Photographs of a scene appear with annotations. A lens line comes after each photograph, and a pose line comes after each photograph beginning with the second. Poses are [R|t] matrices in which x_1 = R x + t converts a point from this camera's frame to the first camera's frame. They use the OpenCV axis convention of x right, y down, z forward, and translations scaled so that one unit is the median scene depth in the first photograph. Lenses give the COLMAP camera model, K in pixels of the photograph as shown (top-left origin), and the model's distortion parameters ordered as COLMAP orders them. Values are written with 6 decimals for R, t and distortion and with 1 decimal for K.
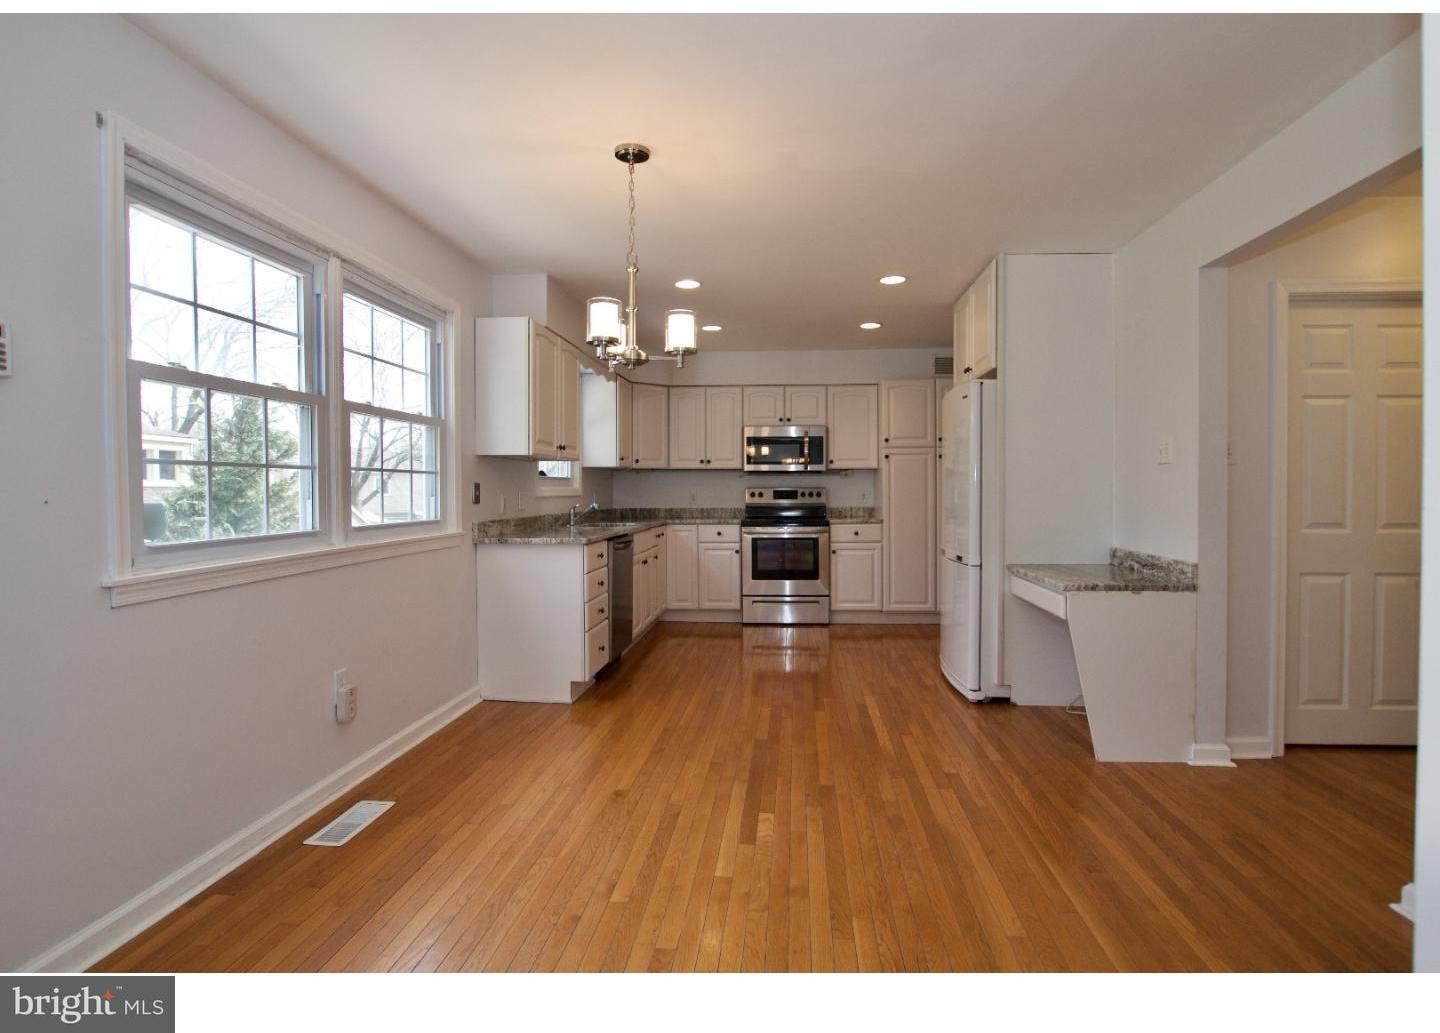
lens RADIAL K [[721.7, 0, 733.3], [0, 721.7, 507.8], [0, 0, 1]] dist [-0.032970, -0.000118]
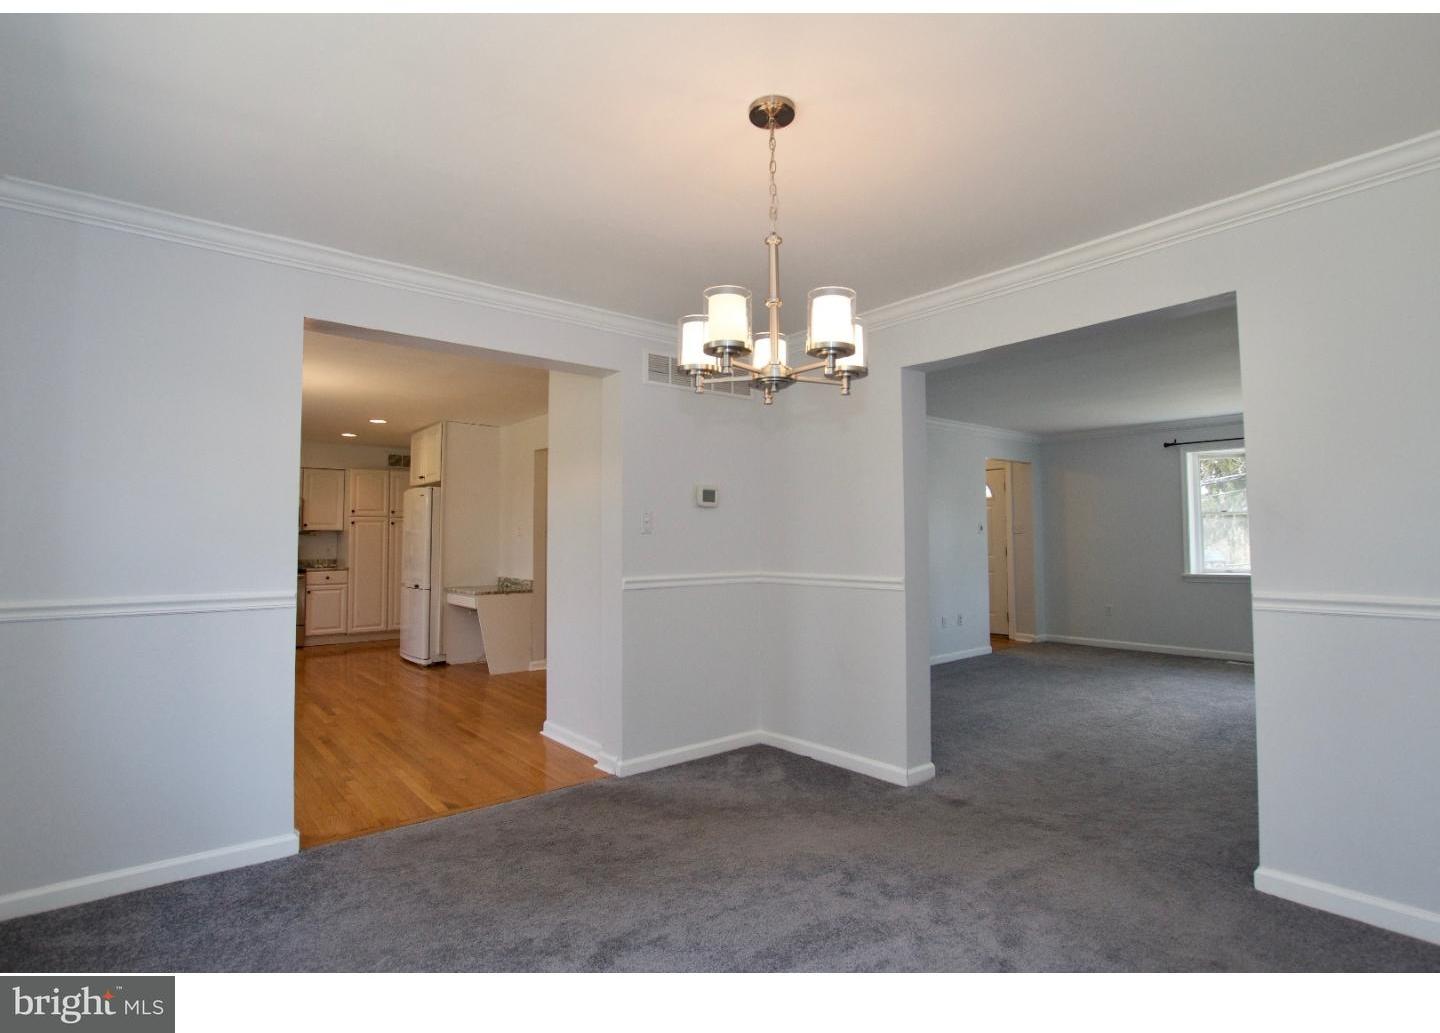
lens RADIAL K [[721.7, 0, 733.3], [0, 721.7, 507.8], [0, 0, 1]] dist [-0.032970, -0.000118]
pose [[0.707362, 0.038149, 0.705821, -0.246756], [0.015753, 0.997444, -0.069698, 0.009152], [-0.706676, 0.060420, 0.704953, -0.511230]]
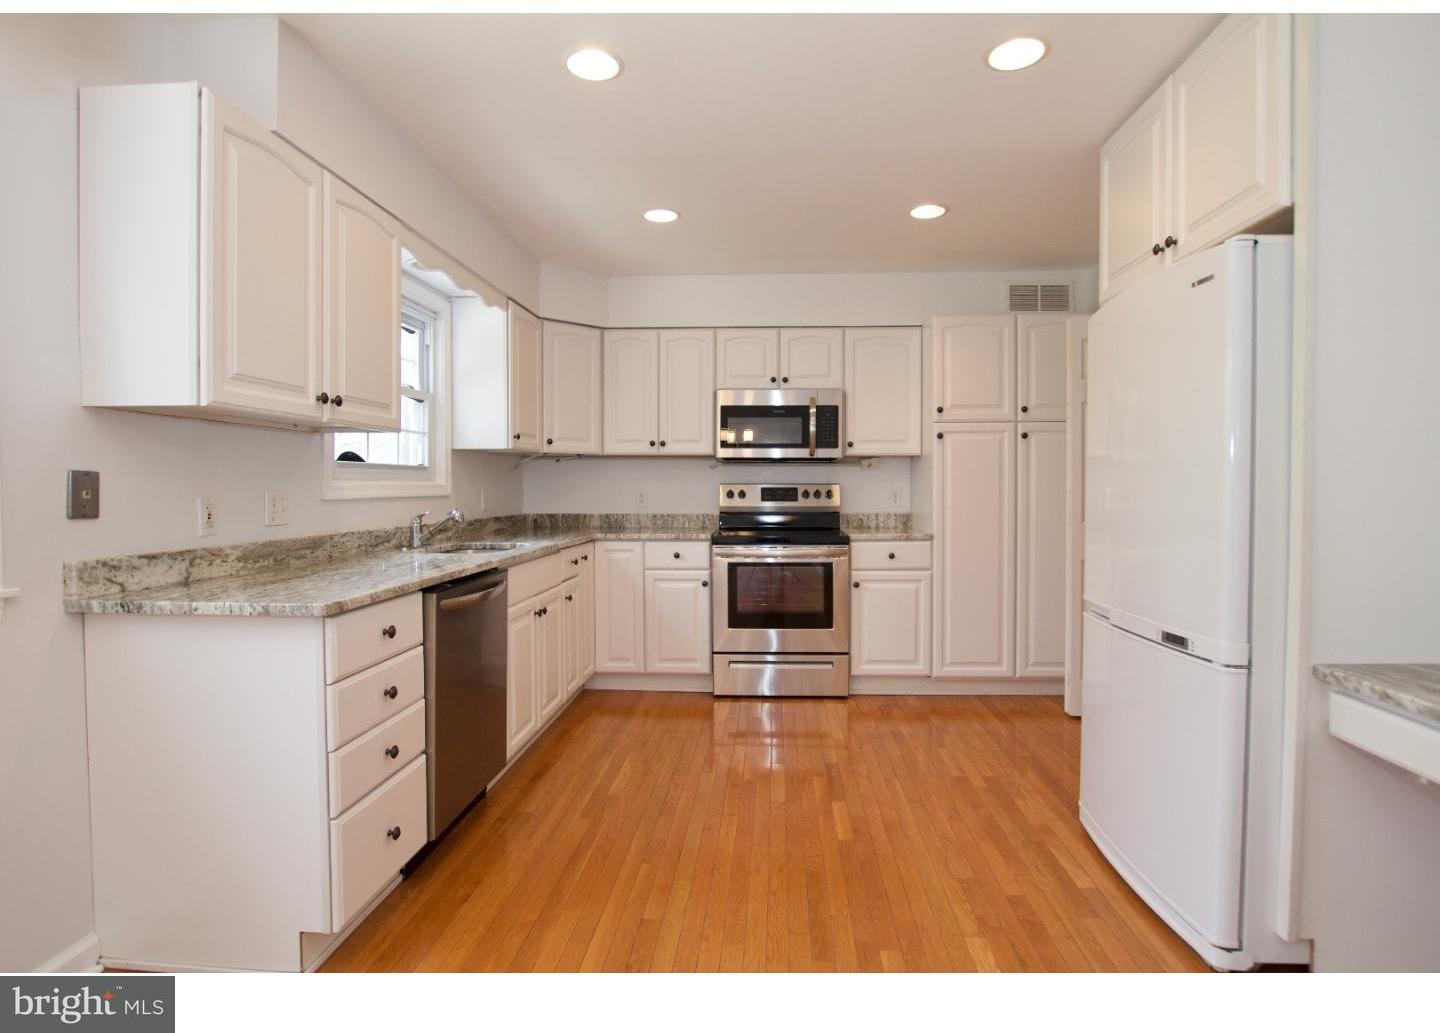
lens RADIAL K [[721.7, 0, 733.3], [0, 721.7, 507.8], [0, 0, 1]] dist [-0.032970, -0.000118]
pose [[0.999689, 0.002605, 0.024790, 0.014387], [-0.002733, 0.999983, 0.005148, -0.009978], [-0.024776, -0.005214, 0.999679, 0.363169]]
